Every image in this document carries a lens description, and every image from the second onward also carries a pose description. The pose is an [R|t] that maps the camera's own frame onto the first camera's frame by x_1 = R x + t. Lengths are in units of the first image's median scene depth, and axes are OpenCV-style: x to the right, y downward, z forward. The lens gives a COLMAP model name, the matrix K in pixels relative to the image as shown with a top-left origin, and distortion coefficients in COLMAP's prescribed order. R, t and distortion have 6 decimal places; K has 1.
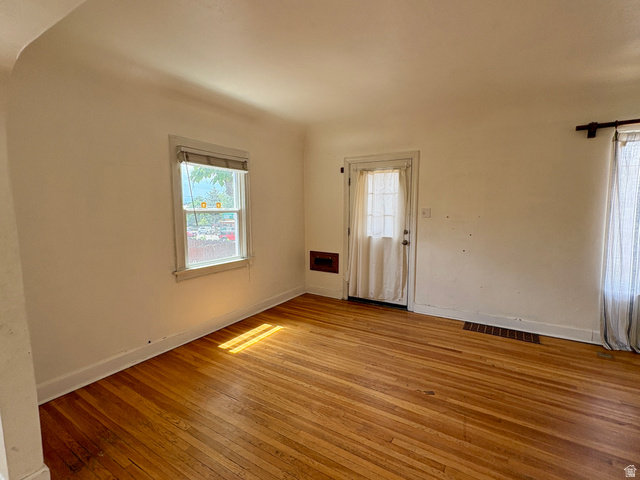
lens RADIAL K [[300.7, 0, 322.8], [0, 300.7, 241.0], [0, 0, 1]] dist [-0.002811, -0.000410]
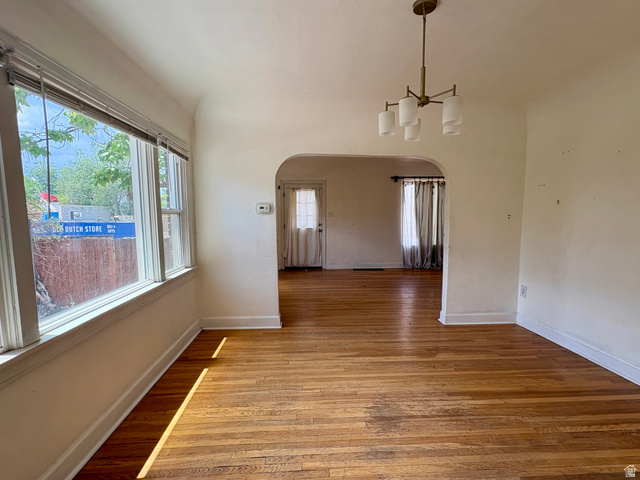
lens RADIAL K [[300.7, 0, 317.6], [0, 300.7, 240.8], [0, 0, 1]] dist [-0.002811, -0.000410]
pose [[0.822309, -0.053494, 0.566522, -0.875836], [0.065149, 0.997876, -0.000339, 0.076212], [-0.565300, 0.037187, 0.824047, -0.536188]]
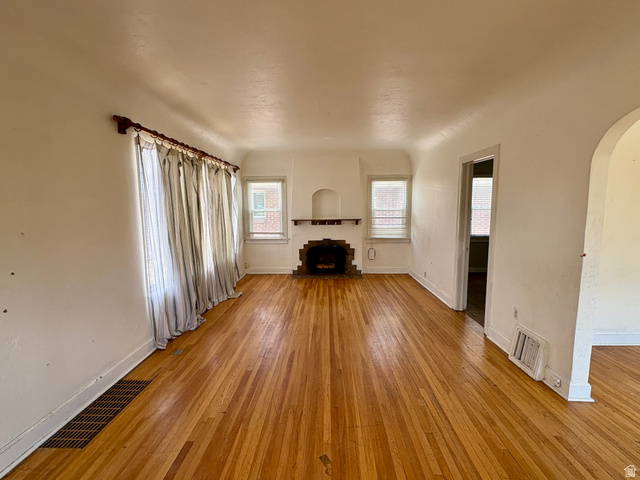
lens RADIAL K [[300.7, 0, 318.8], [0, 300.7, 240.4], [0, 0, 1]] dist [-0.002811, -0.000410]
pose [[-0.499185, -0.075421, 0.863207, -0.152418], [0.109568, 0.982714, 0.149225, -0.089318], [-0.859540, 0.169070, -0.482292, 0.837058]]
